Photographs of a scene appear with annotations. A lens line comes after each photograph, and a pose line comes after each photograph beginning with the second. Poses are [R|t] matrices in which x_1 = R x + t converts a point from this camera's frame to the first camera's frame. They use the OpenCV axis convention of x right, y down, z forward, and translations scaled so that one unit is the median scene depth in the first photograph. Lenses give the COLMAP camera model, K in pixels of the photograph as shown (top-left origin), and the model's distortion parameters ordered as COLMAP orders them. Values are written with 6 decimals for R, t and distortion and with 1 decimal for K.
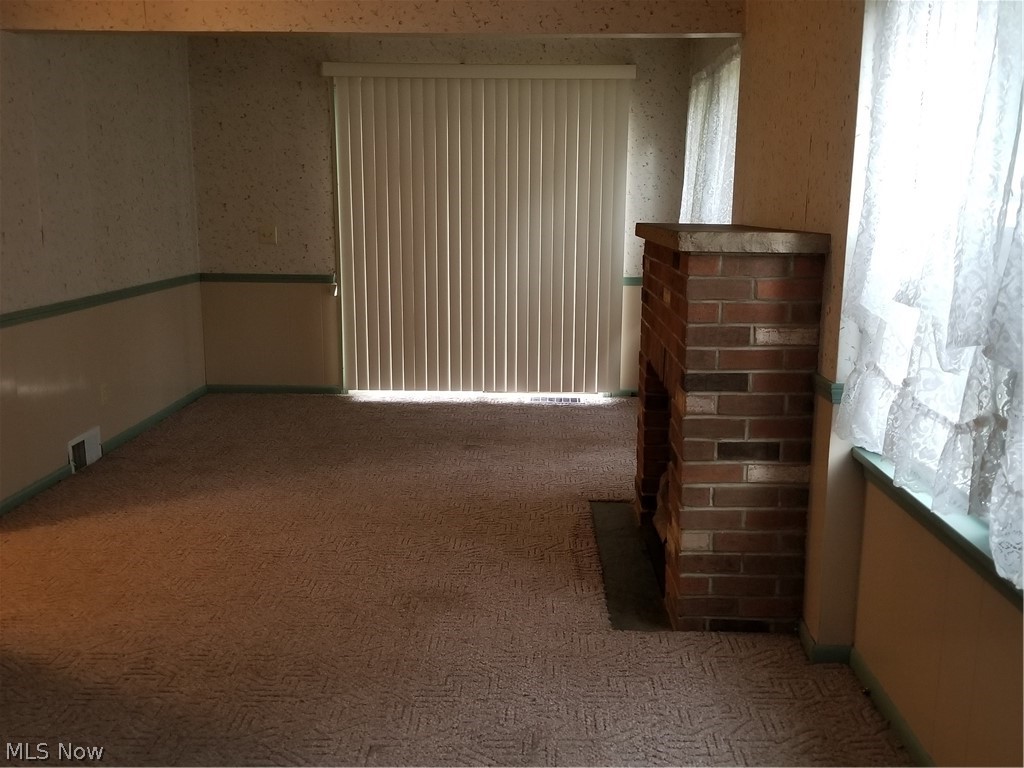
lens RADIAL K [[993.6, 0, 513.4], [0, 993.6, 424.4], [0, 0, 1]] dist [0.039436, -0.030595]
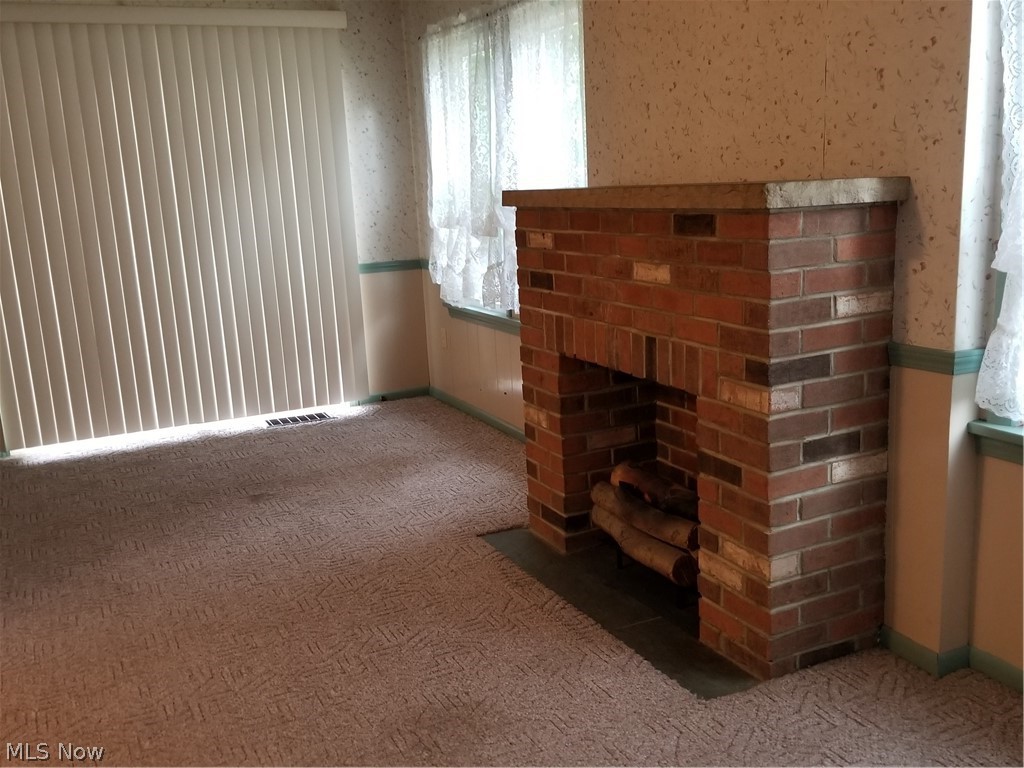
lens RADIAL K [[993.6, 0, 513.4], [0, 993.6, 424.4], [0, 0, 1]] dist [0.039436, -0.030595]
pose [[0.880038, -0.160995, 0.446781, -0.360544], [0.154280, 0.986676, 0.051653, -0.074368], [-0.449144, 0.023473, 0.893151, 0.375363]]
